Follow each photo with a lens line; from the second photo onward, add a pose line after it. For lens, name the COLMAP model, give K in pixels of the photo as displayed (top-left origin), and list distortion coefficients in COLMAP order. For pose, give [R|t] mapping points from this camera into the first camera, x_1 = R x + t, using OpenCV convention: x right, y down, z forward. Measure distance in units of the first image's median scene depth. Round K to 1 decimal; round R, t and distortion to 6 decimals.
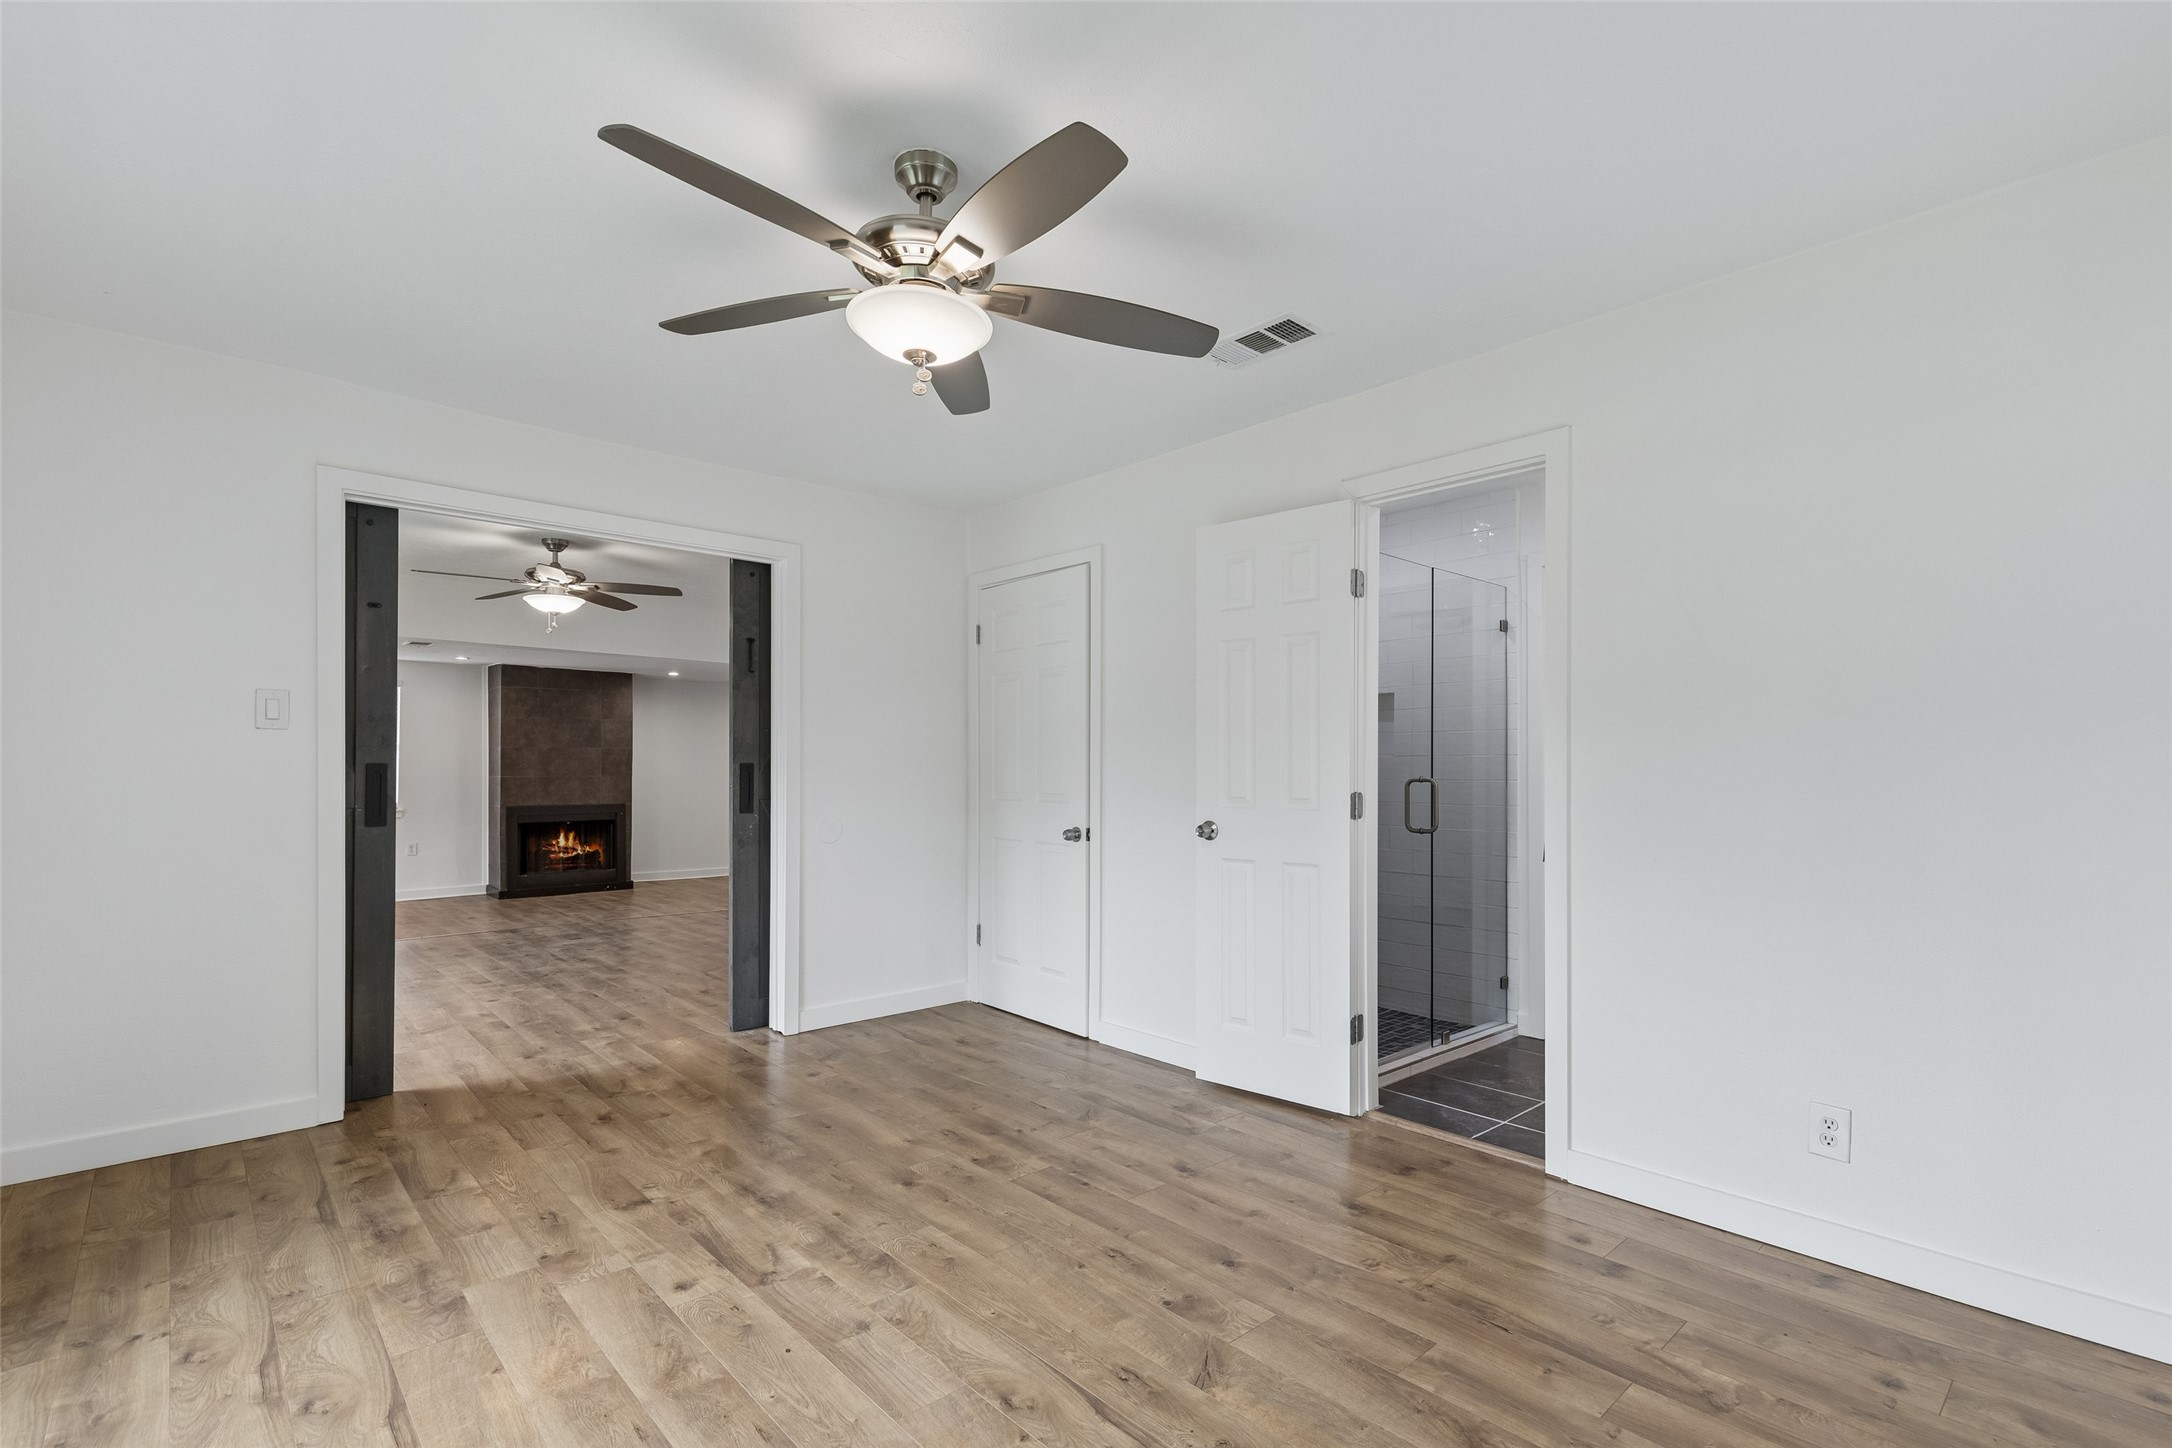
lens RADIAL K [[1012.4, 0, 1089.3], [0, 1012.4, 768.3], [0, 0, 1]] dist [0.000991, 0.000309]
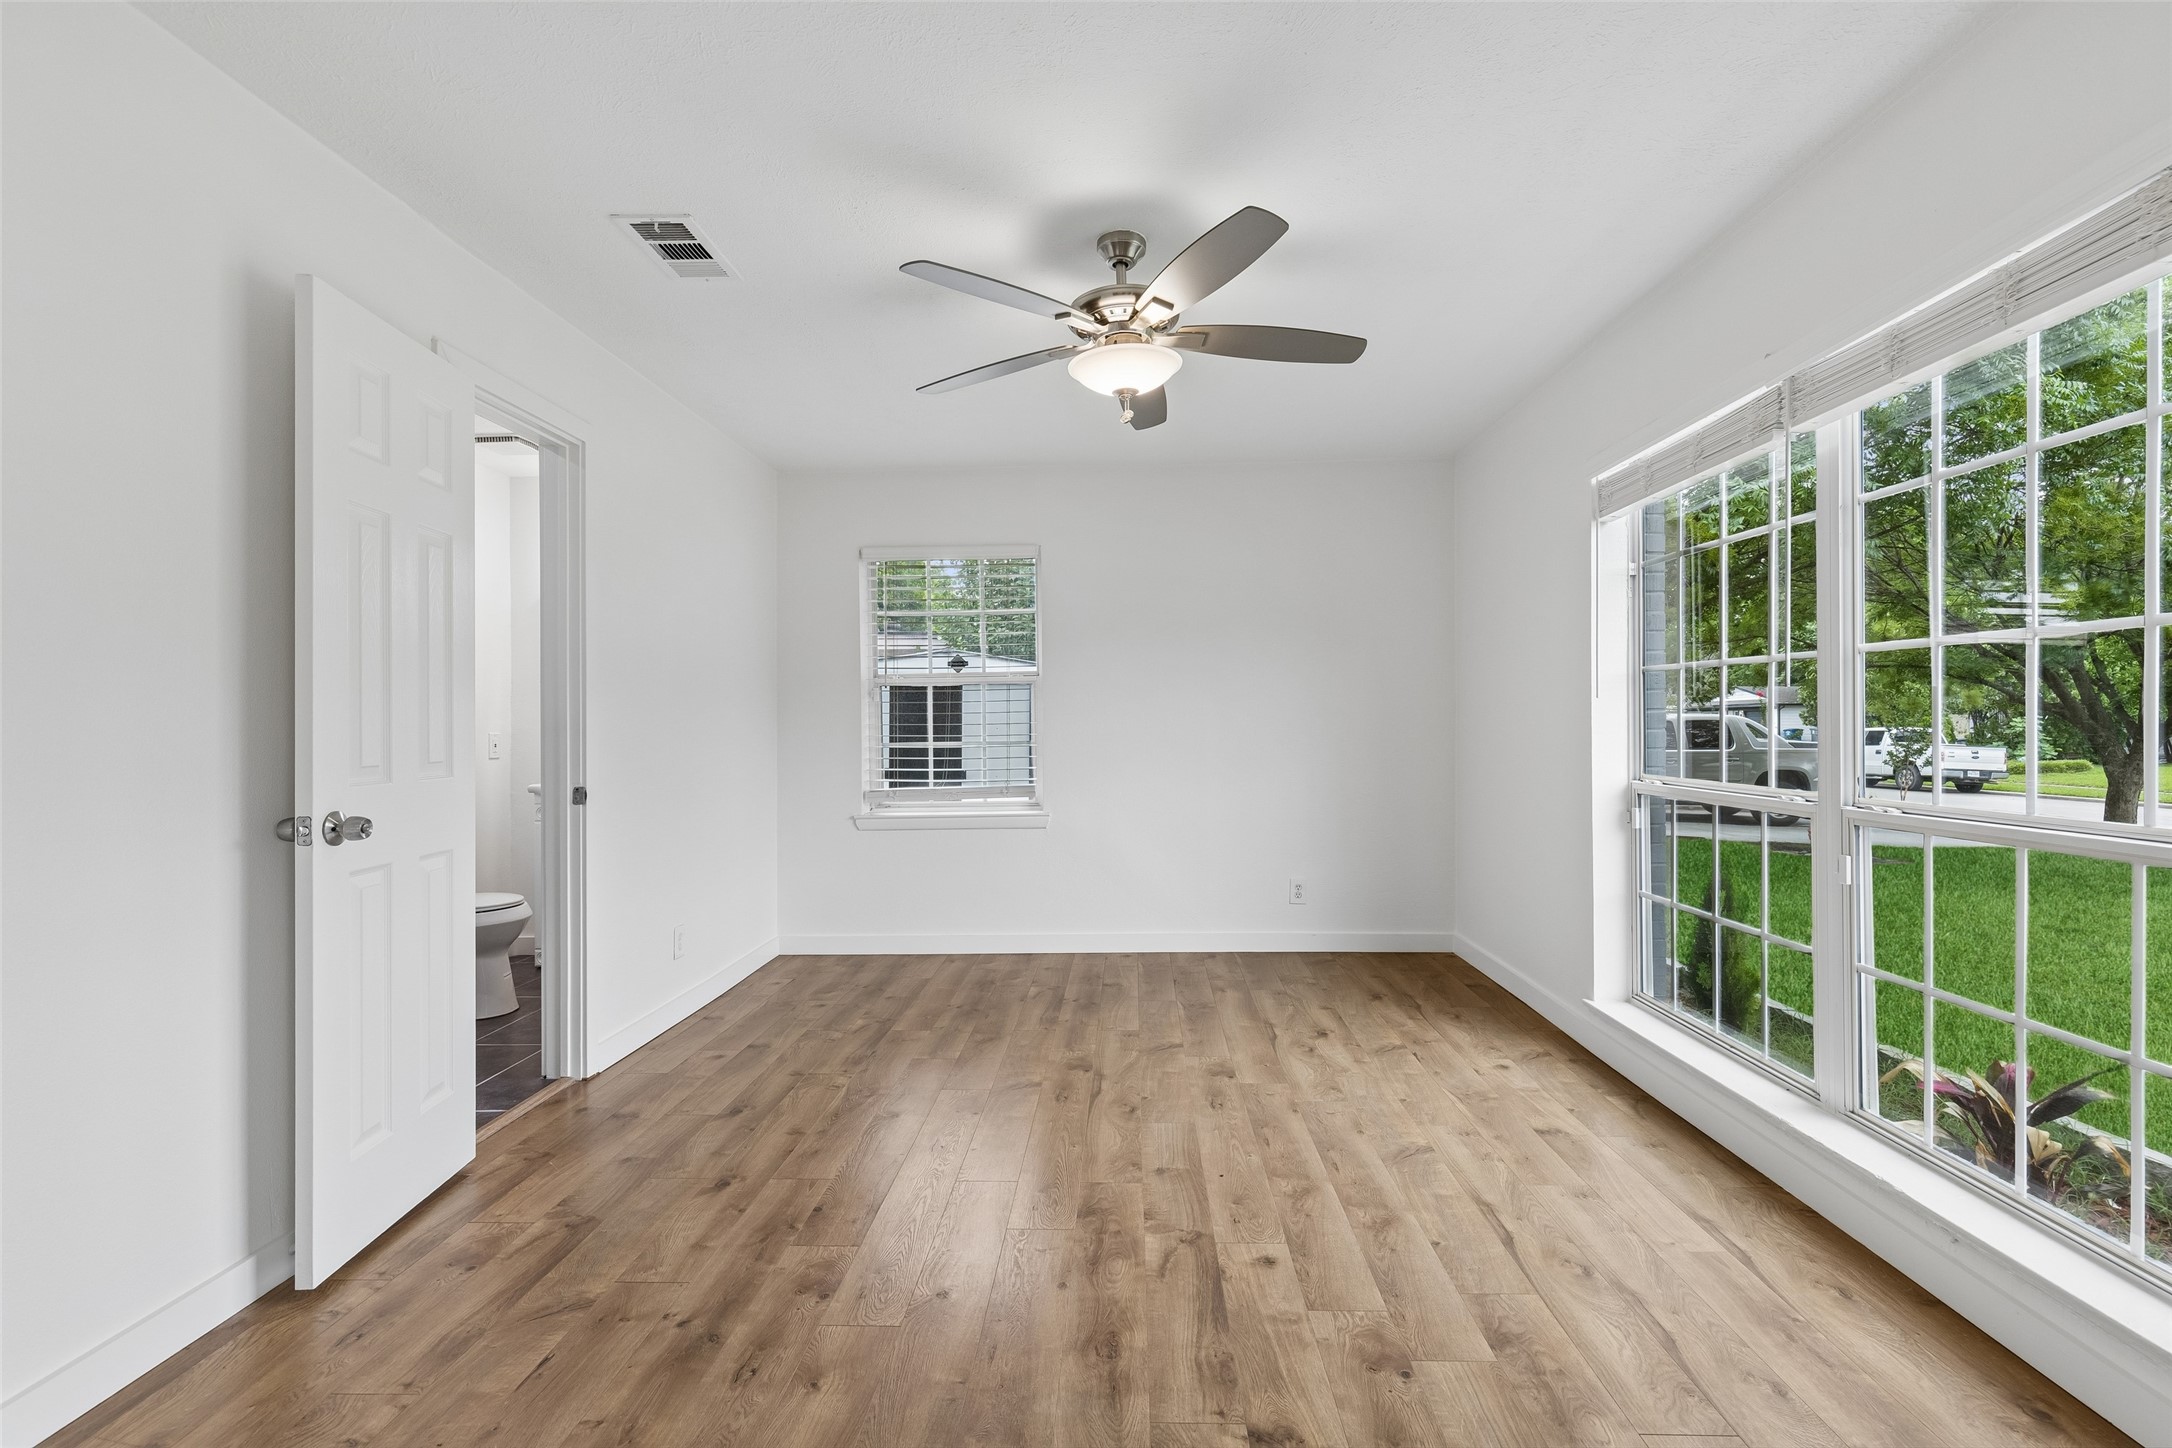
lens RADIAL K [[1004.7, 0, 1086.0], [0, 1004.7, 724.0], [0, 0, 1]] dist [0.002980, 0.000476]
pose [[-0.717973, 0.001740, 0.696069, -0.928017], [0.001686, 0.999998, -0.000760, 0.002296], [-0.696069, 0.000628, -0.717974, 1.776500]]
